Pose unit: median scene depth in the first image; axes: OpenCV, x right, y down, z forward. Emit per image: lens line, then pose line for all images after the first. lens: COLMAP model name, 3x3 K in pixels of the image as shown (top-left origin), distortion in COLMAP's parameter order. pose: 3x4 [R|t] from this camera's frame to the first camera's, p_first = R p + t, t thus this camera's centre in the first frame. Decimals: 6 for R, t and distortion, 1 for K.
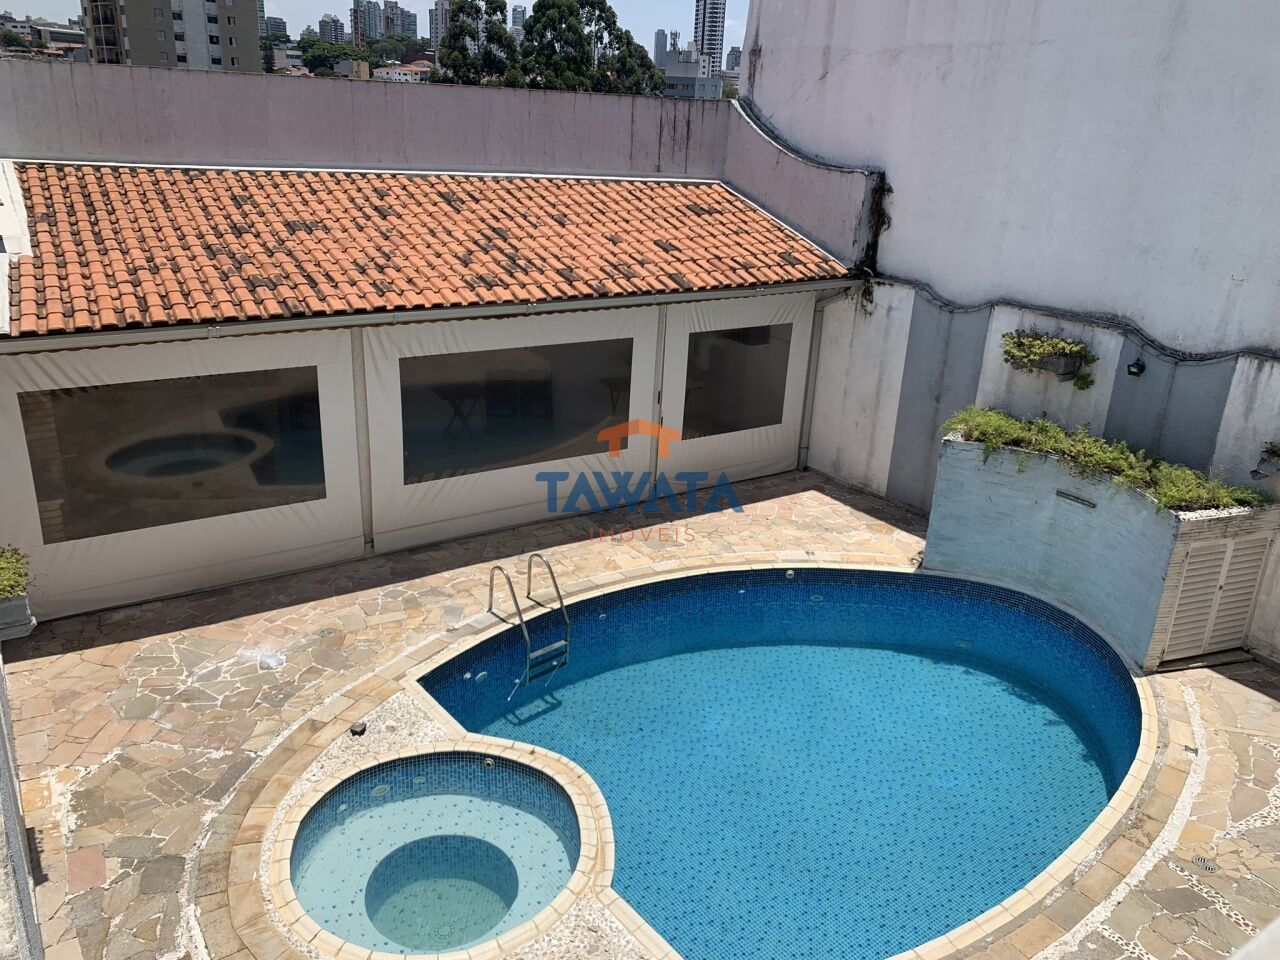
lens RADIAL K [[984.7, 0, 634.6], [0, 984.7, 472.8], [0, 0, 1]] dist [0.030682, -0.044718]
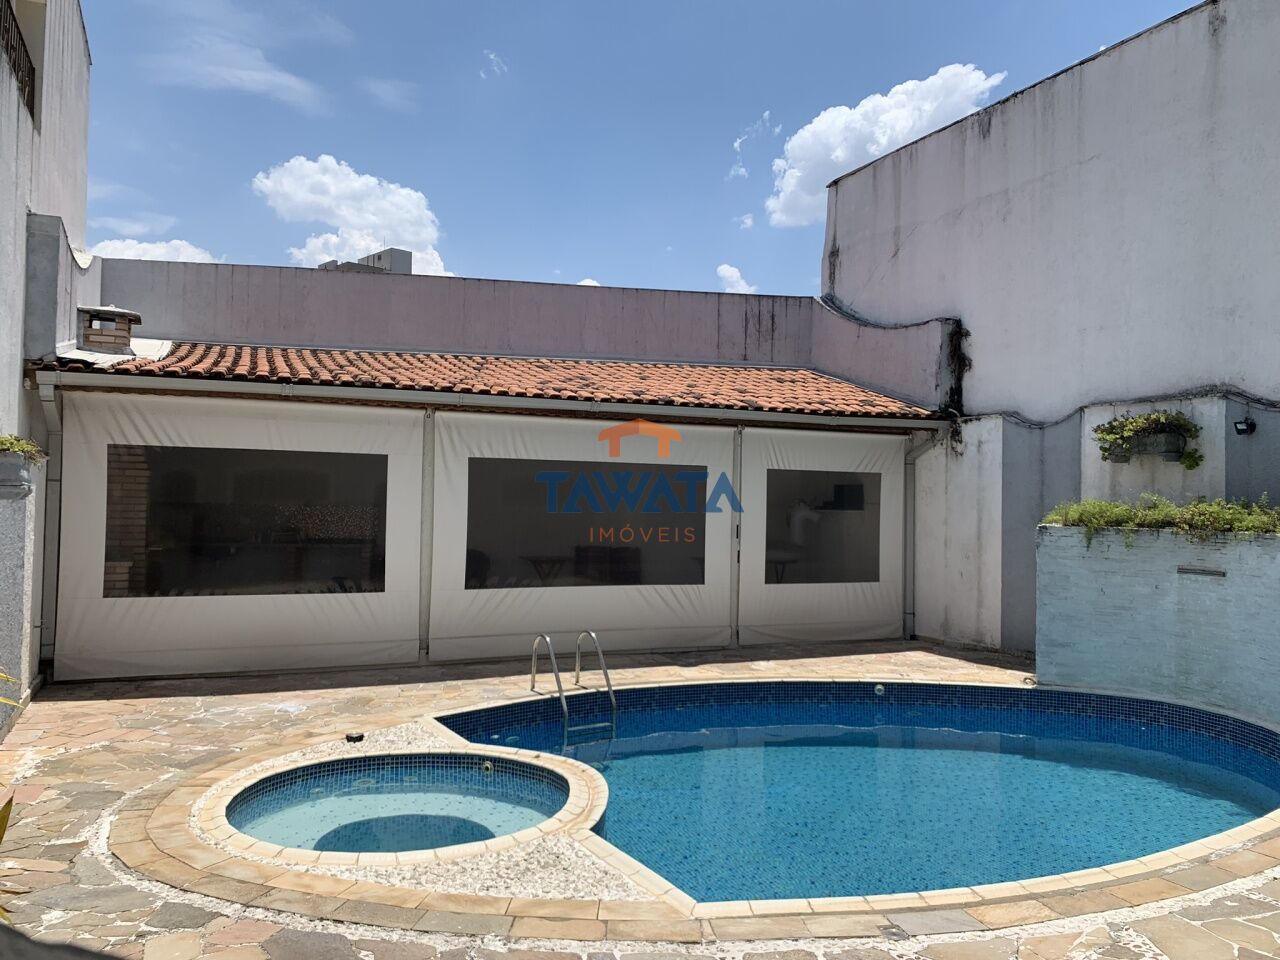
lens RADIAL K [[984.7, 0, 631.7], [0, 984.7, 478.3], [0, 0, 1]] dist [0.030682, -0.044718]
pose [[0.986770, -0.031729, -0.158992, 0.080109], [-0.029215, 0.929809, -0.366881, 0.239215], [0.159473, 0.366673, 0.916580, 0.081779]]
